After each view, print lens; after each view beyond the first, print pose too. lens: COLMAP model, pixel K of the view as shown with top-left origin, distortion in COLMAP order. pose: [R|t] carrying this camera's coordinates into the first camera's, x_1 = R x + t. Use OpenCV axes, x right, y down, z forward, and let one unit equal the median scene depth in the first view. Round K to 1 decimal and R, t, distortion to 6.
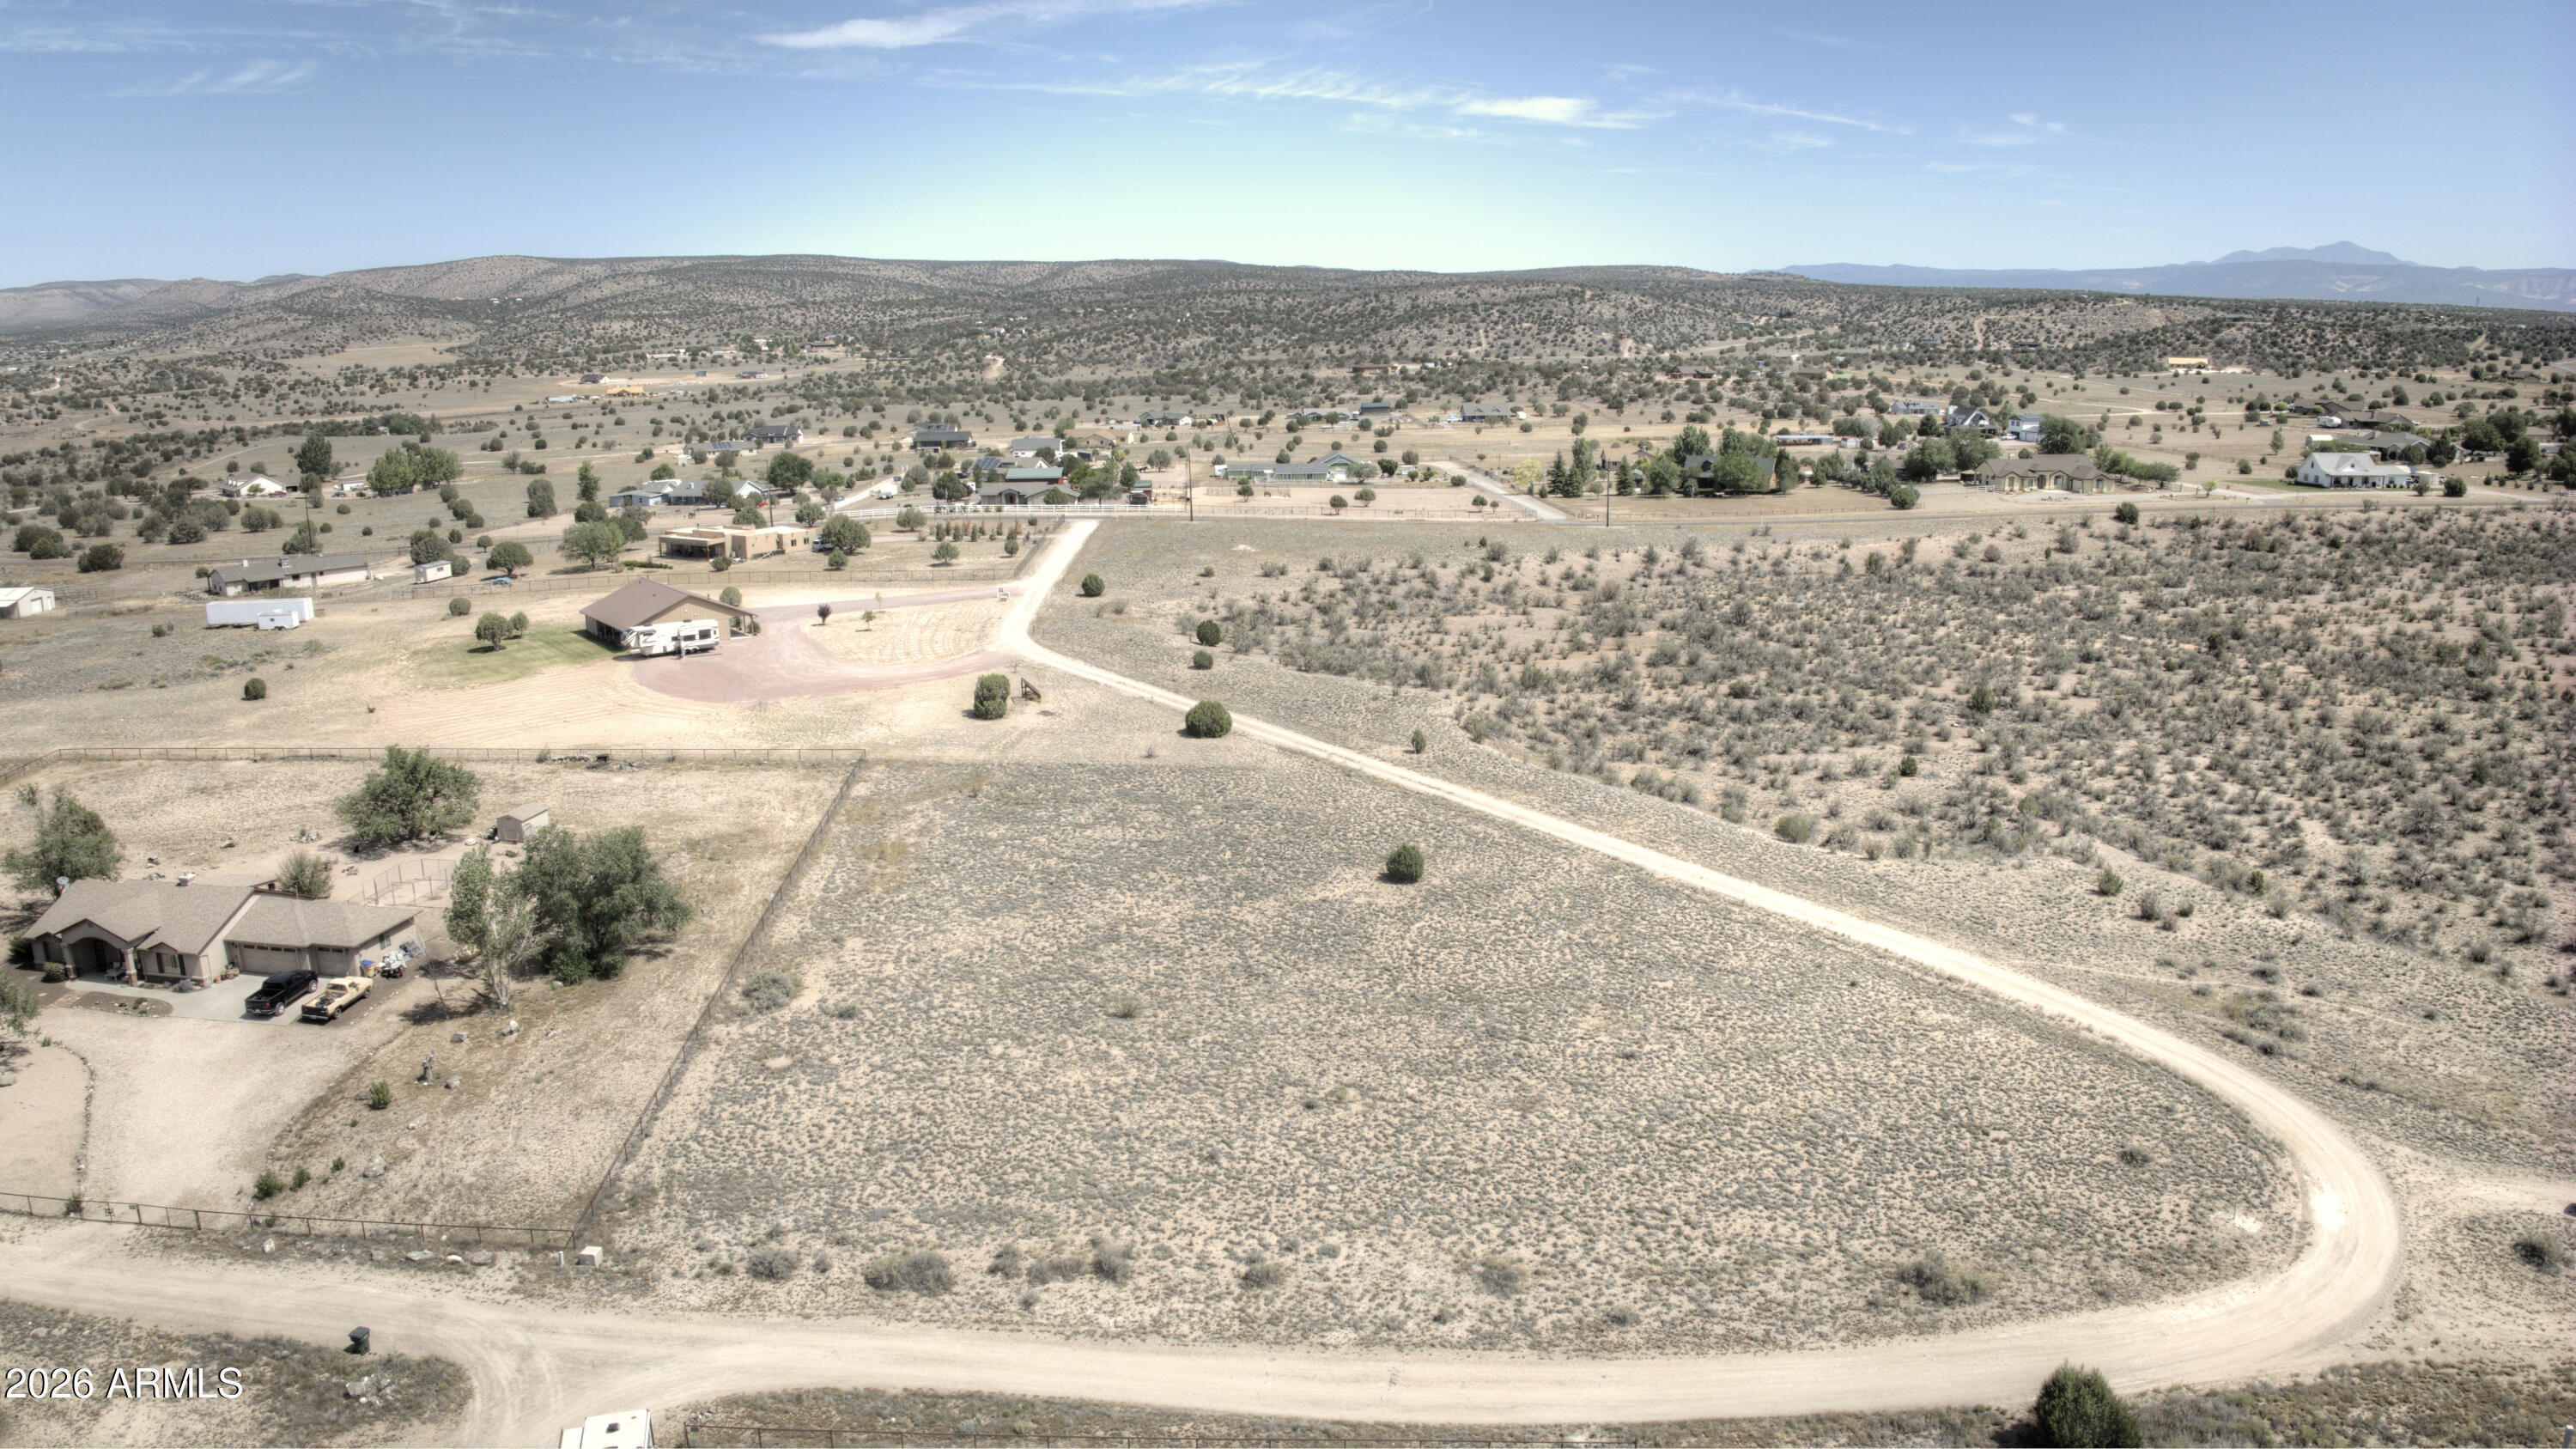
lens RADIAL K [[1807.3, 0, 1311.1], [0, 1807.3, 717.6], [0, 0, 1]] dist [-0.102410, -0.015010]
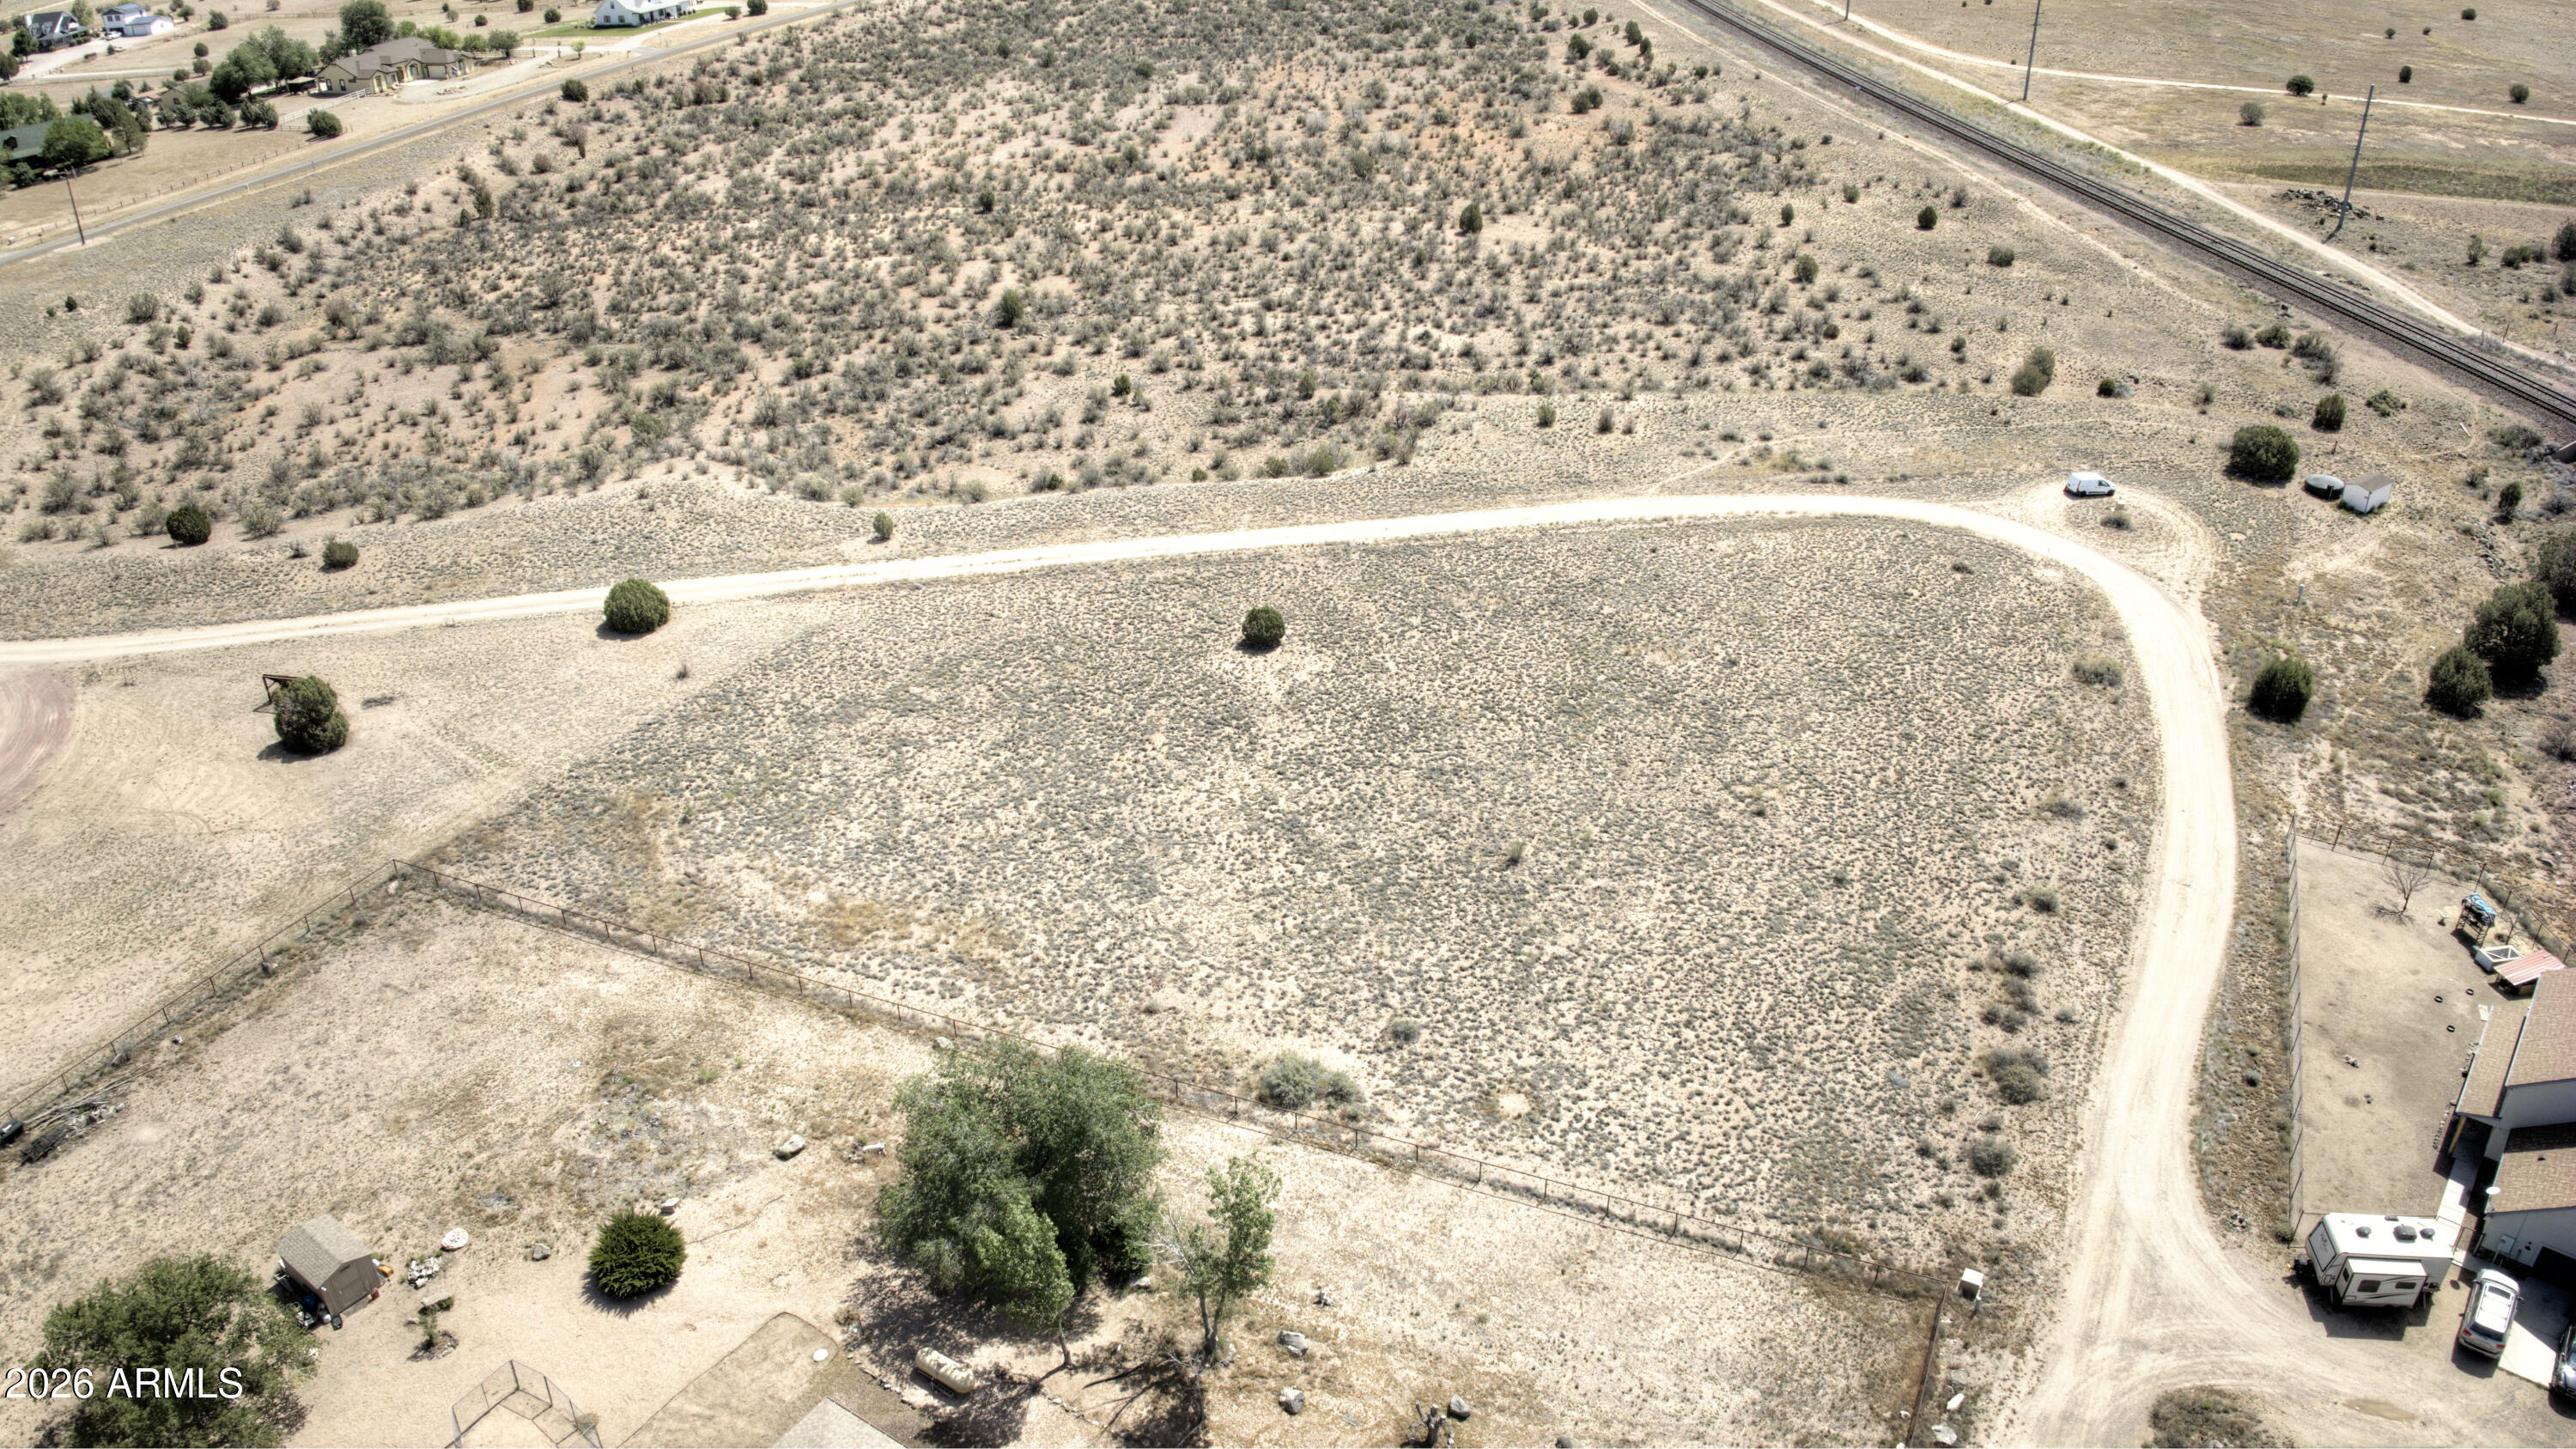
lens RADIAL K [[1807.3, 0, 1301.7], [0, 1807.3, 709.3], [0, 0, 1]] dist [-0.102410, -0.015010]
pose [[0.403488, -0.436528, 0.804140, -0.831462], [0.209455, 0.899585, 0.383243, -0.275735], [-0.890689, 0.013797, 0.454405, 0.641608]]
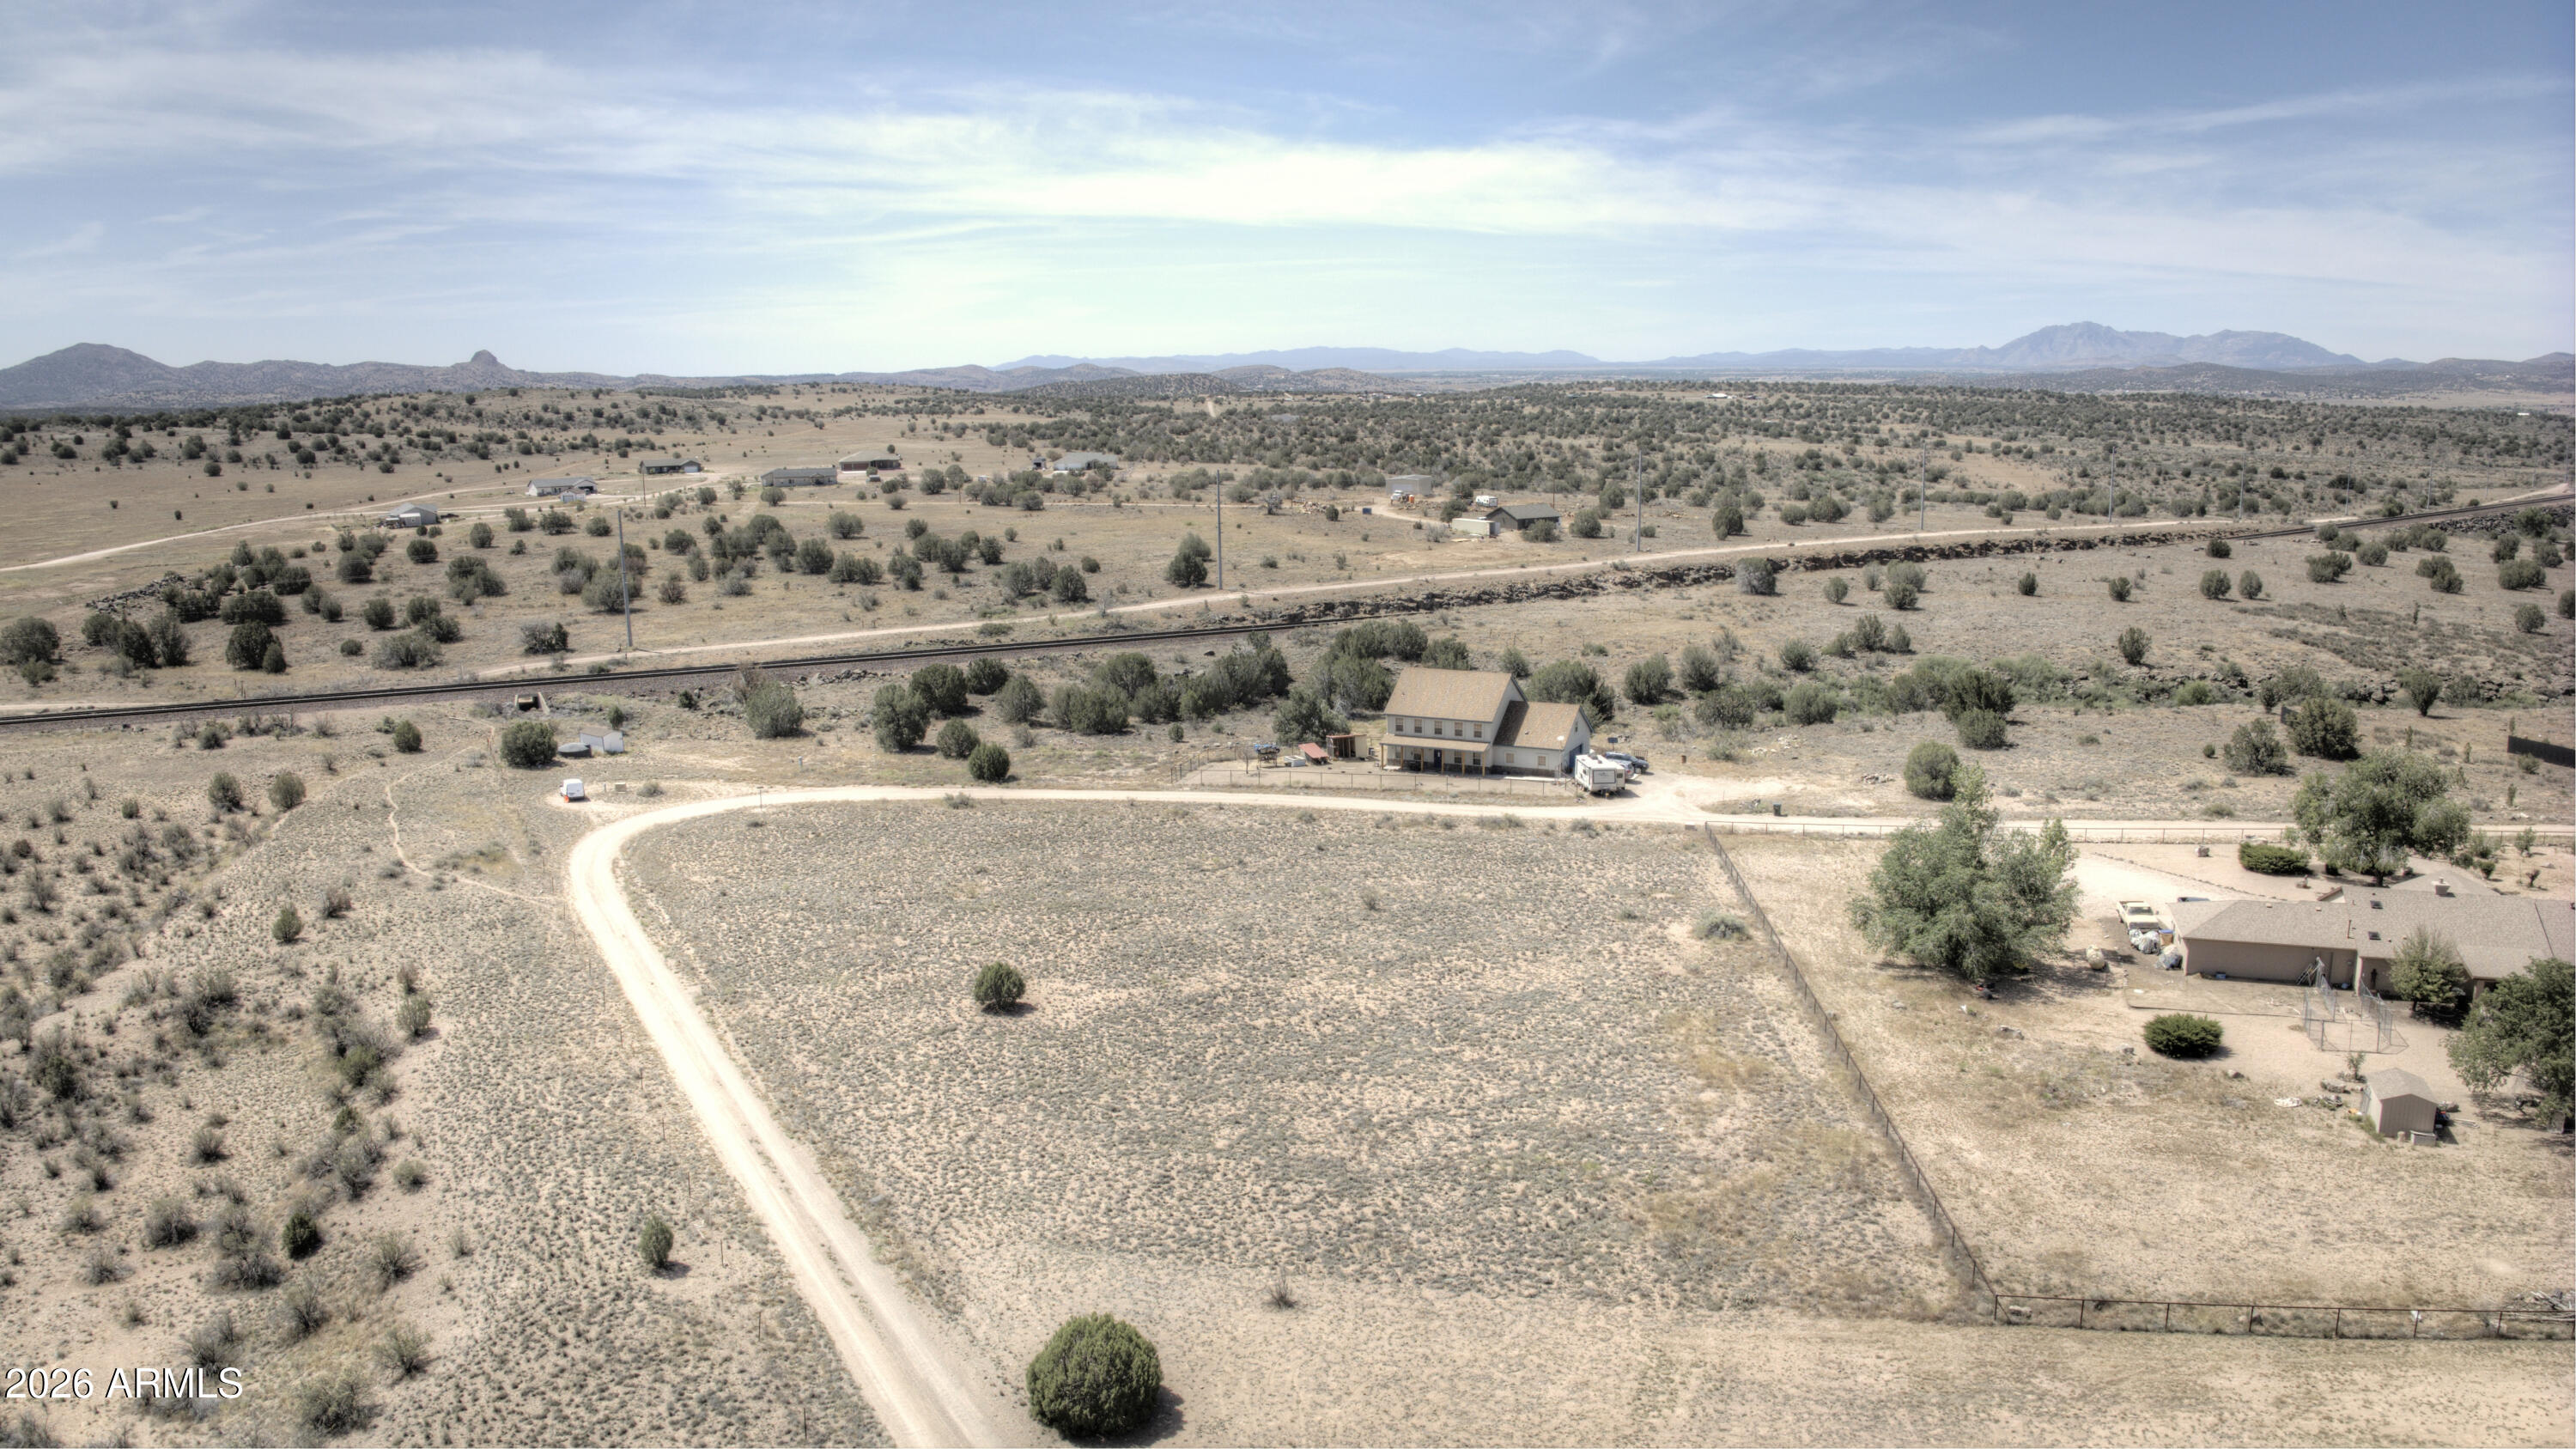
lens RADIAL K [[1807.3, 0, 1297.2], [0, 1807.3, 710.0], [0, 0, 1]] dist [-0.102410, -0.015010]
pose [[-0.987067, -0.012243, 0.159841, -0.223316], [0.052423, 0.917609, 0.394012, -0.372402], [-0.151495, 0.397296, -0.905100, 1.884430]]
